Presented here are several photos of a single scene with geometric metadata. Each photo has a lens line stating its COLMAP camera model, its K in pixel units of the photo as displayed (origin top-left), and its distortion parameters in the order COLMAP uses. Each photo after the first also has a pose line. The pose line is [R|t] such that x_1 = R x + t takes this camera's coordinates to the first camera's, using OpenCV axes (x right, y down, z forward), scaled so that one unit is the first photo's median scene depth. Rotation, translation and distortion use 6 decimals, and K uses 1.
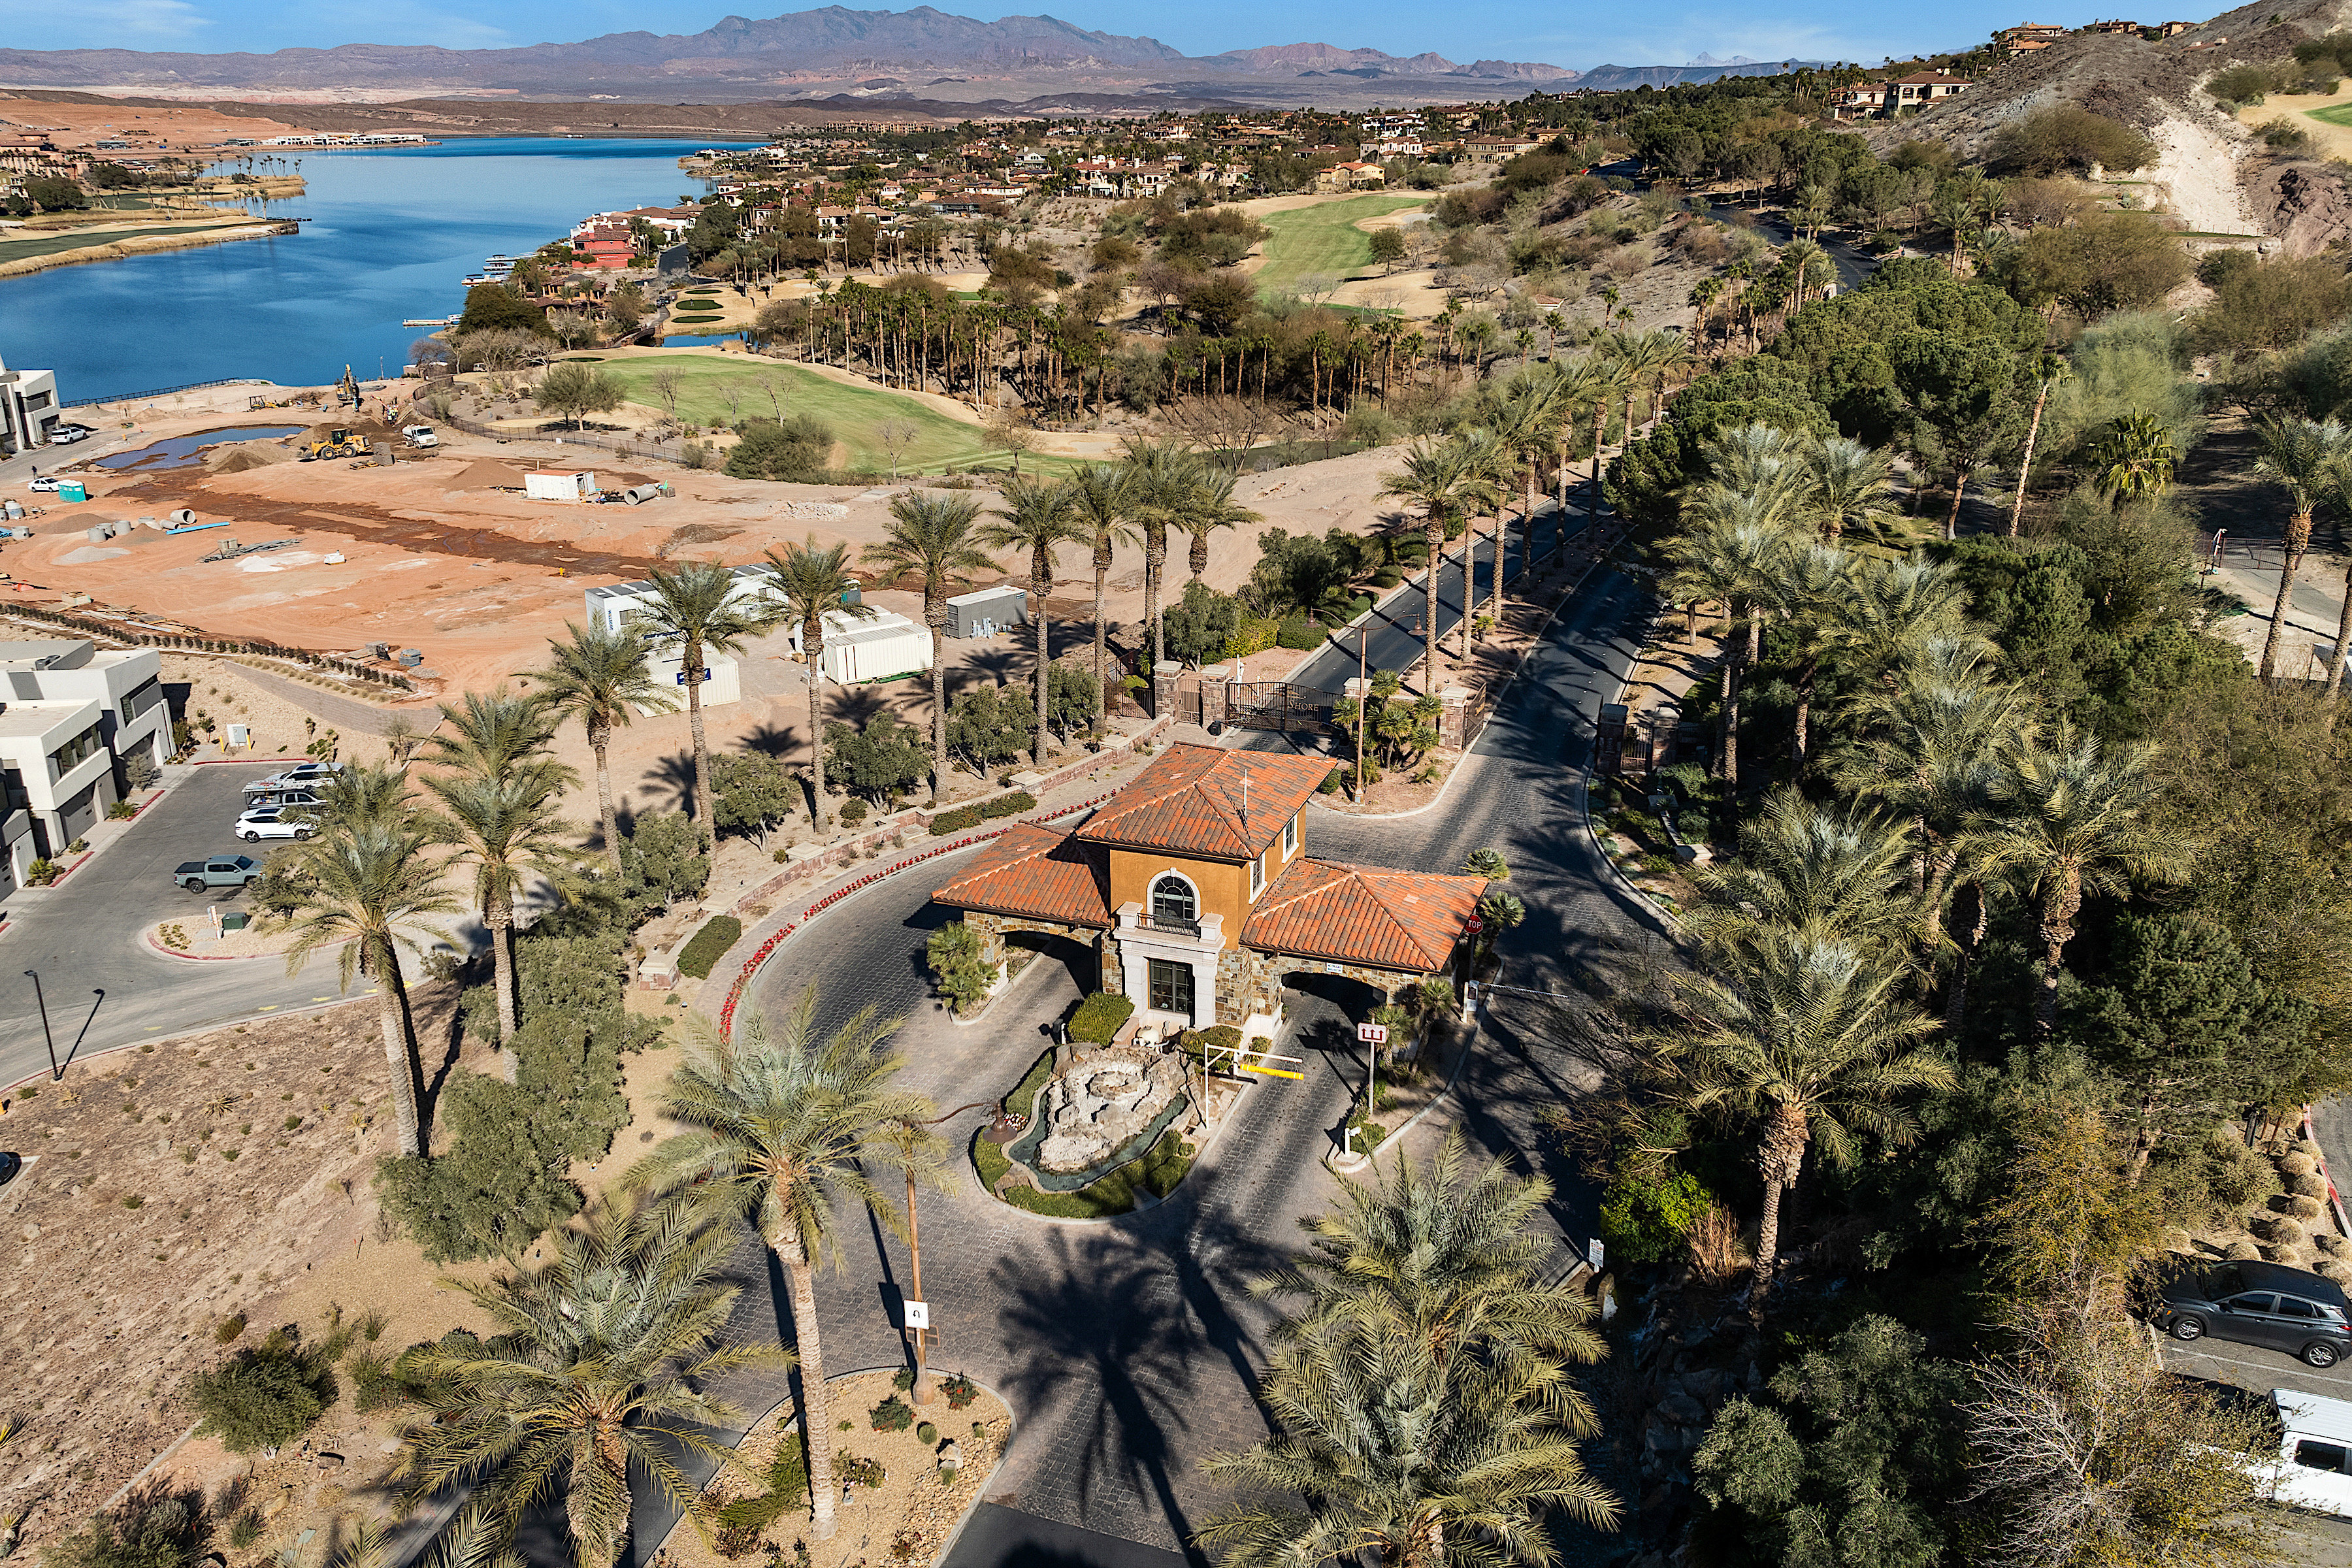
lens RADIAL K [[1980.7, 0, 1167.0], [0, 1980.7, 785.9], [0, 0, 1]] dist [-0.014961, -0.005963]
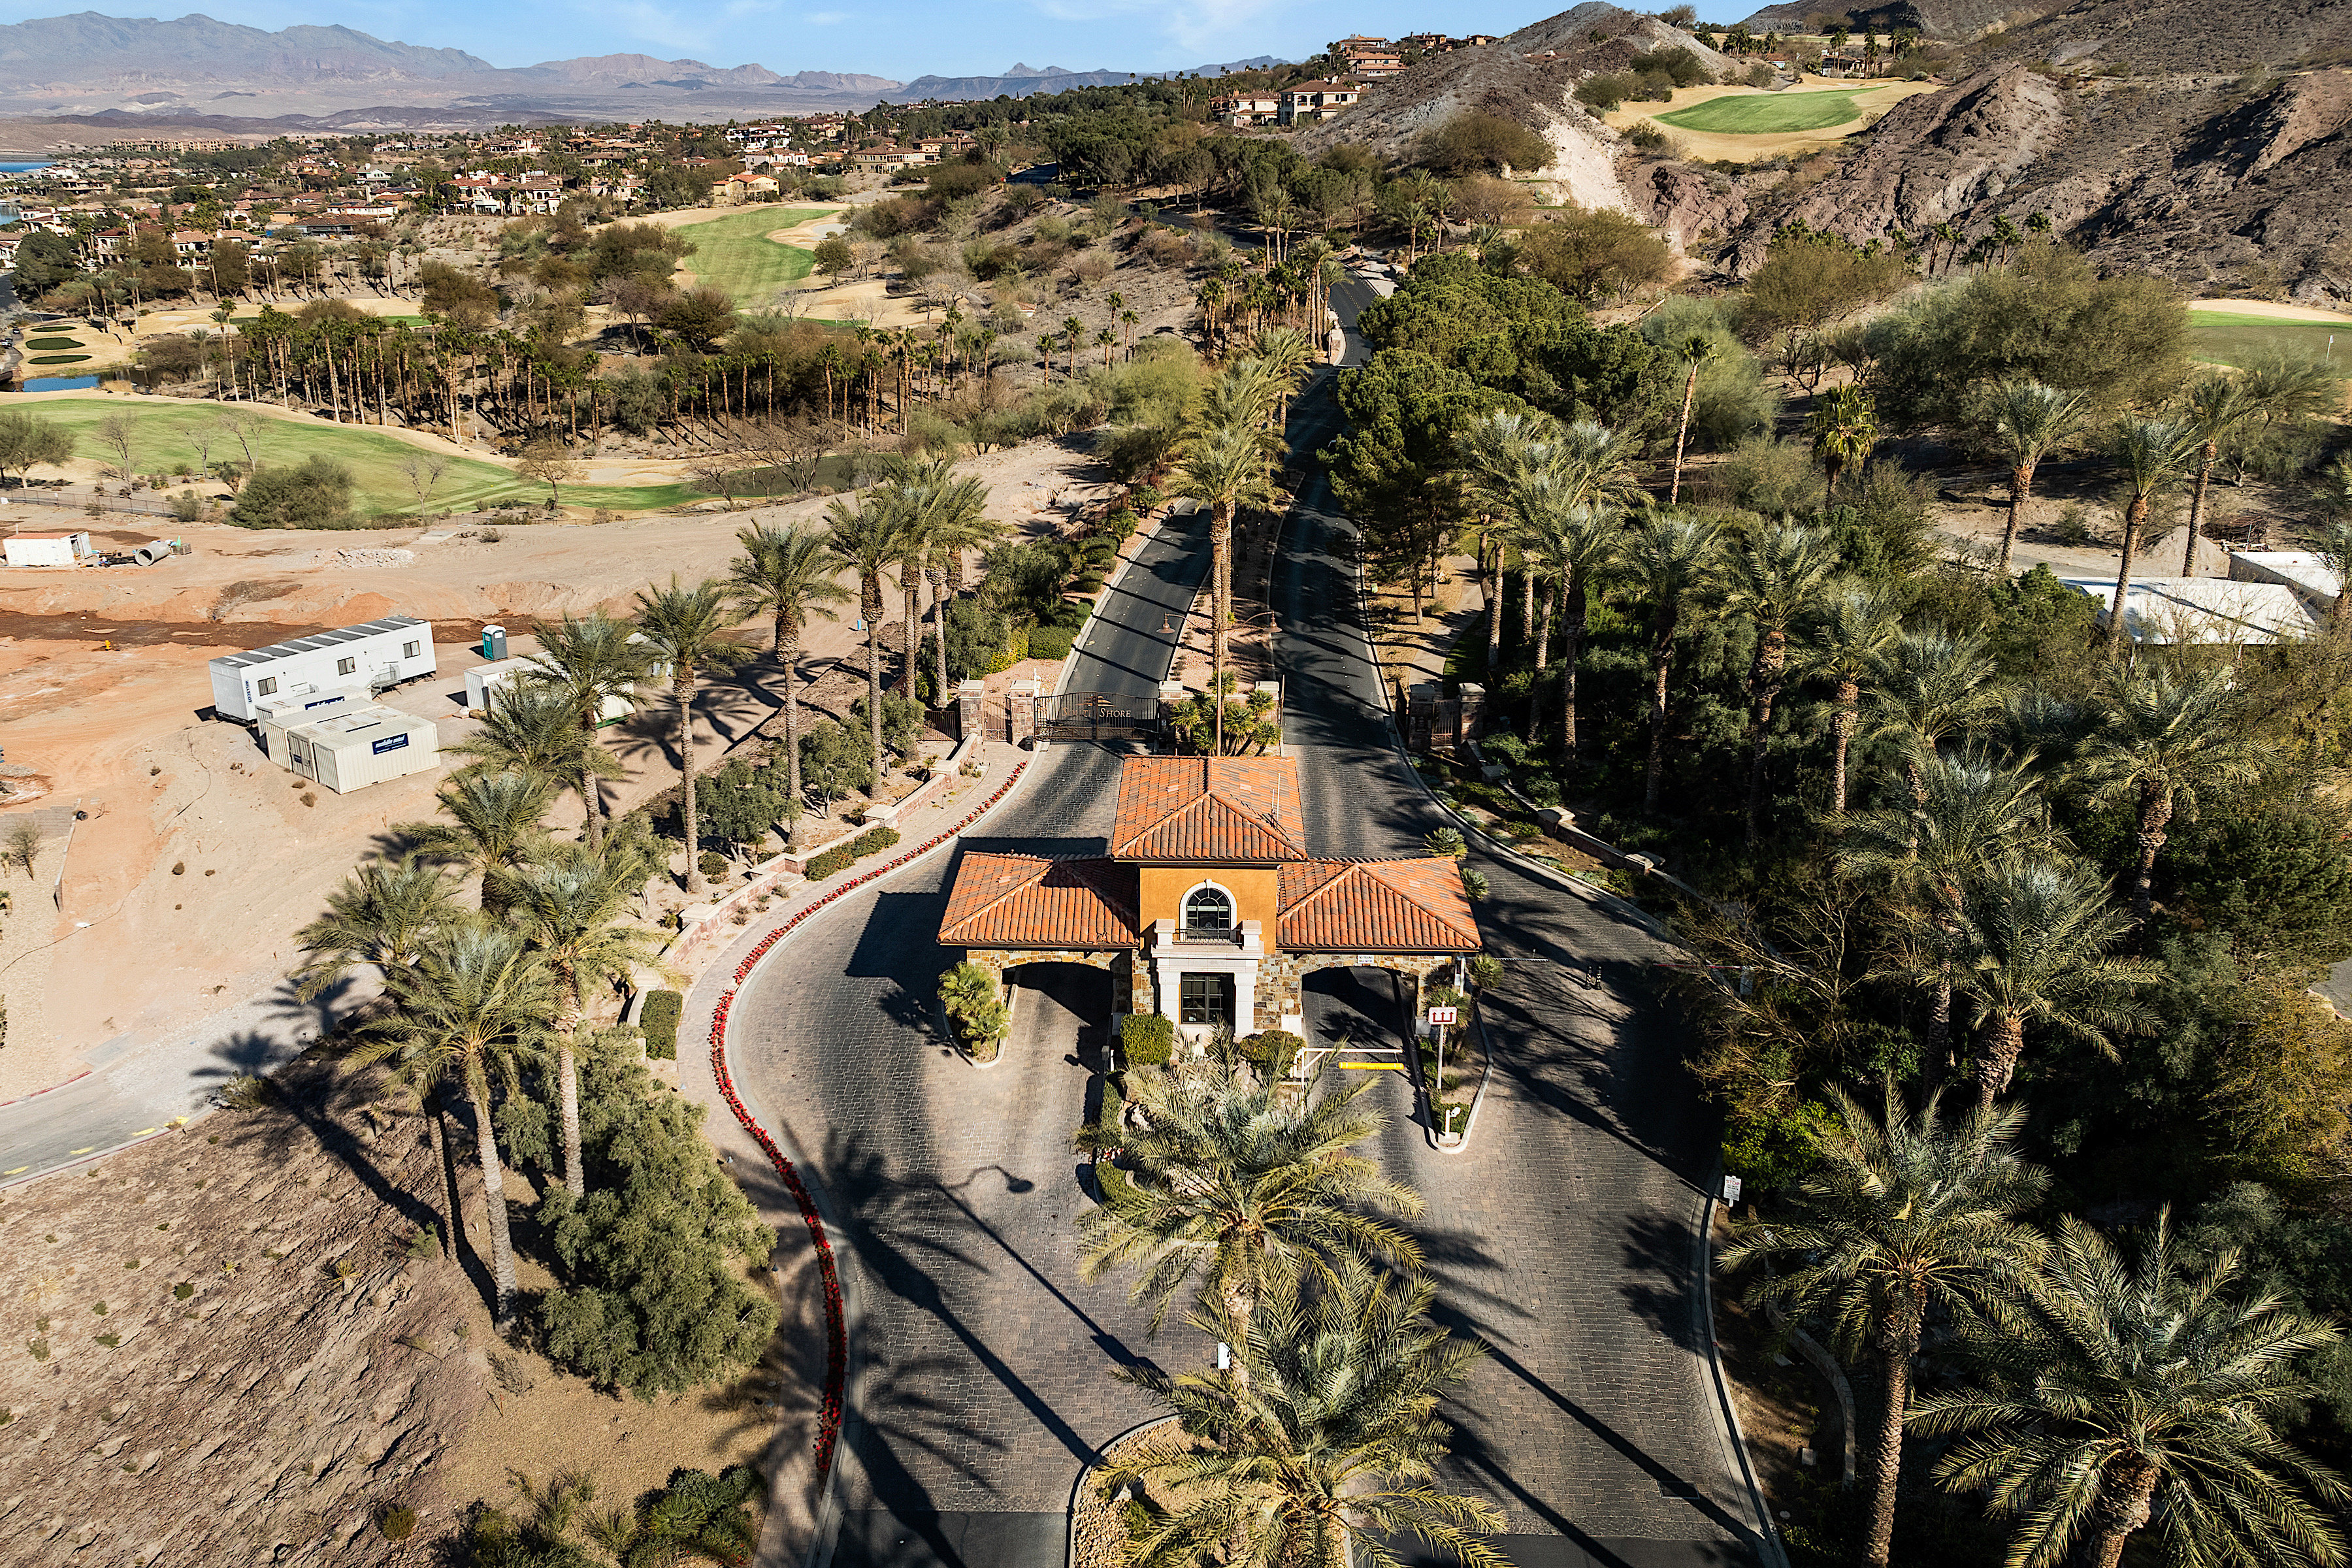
lens RADIAL K [[1979.2, 0, 1140.8], [0, 1979.2, 788.3], [0, 0, 1]] dist [-0.012171, -0.017276]
pose [[0.953568, -0.099831, 0.284151, -0.186829], [0.100864, 0.994839, 0.011036, -0.011217], [-0.283786, 0.018137, 0.958716, 0.034132]]
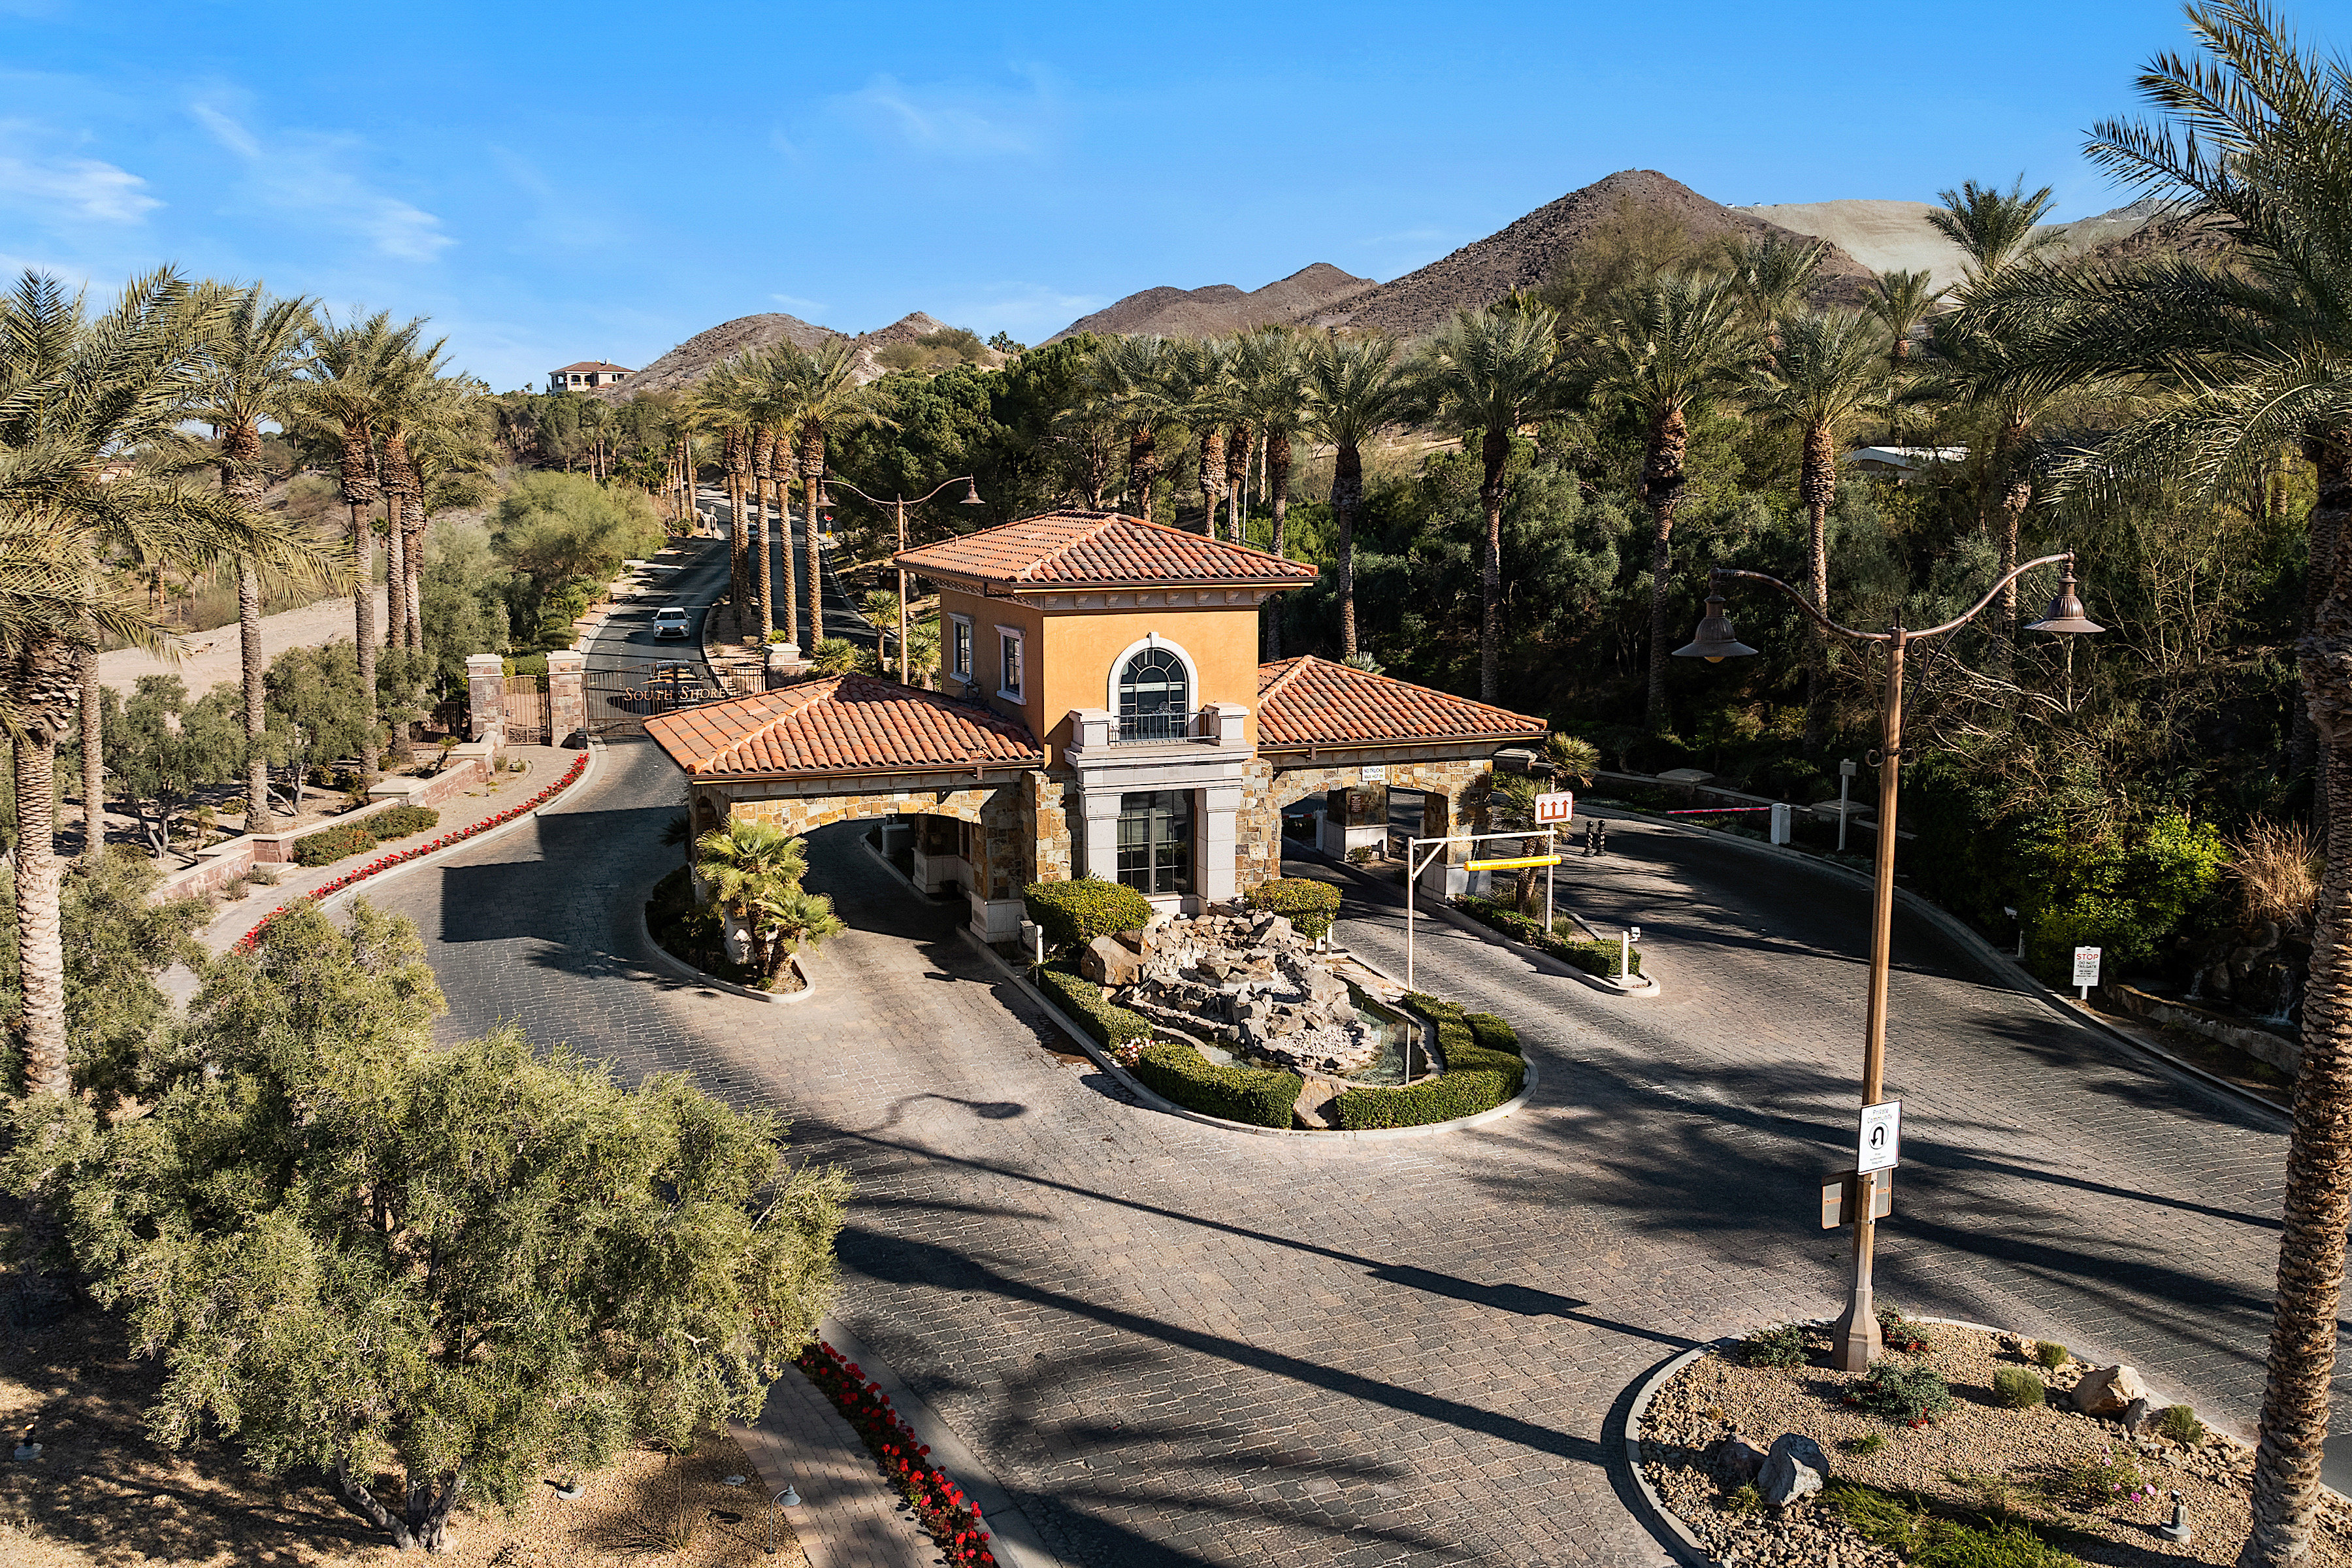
lens RADIAL K [[2014.9, 0, 1125.1], [0, 2014.9, 785.2], [0, 0, 1]] dist [-0.014452, -0.011040]
pose [[0.777193, -0.097353, 0.621686, -0.235145], [0.212036, 0.970699, -0.113067, 0.093175], [-0.592462, 0.219695, 0.775063, 0.330580]]
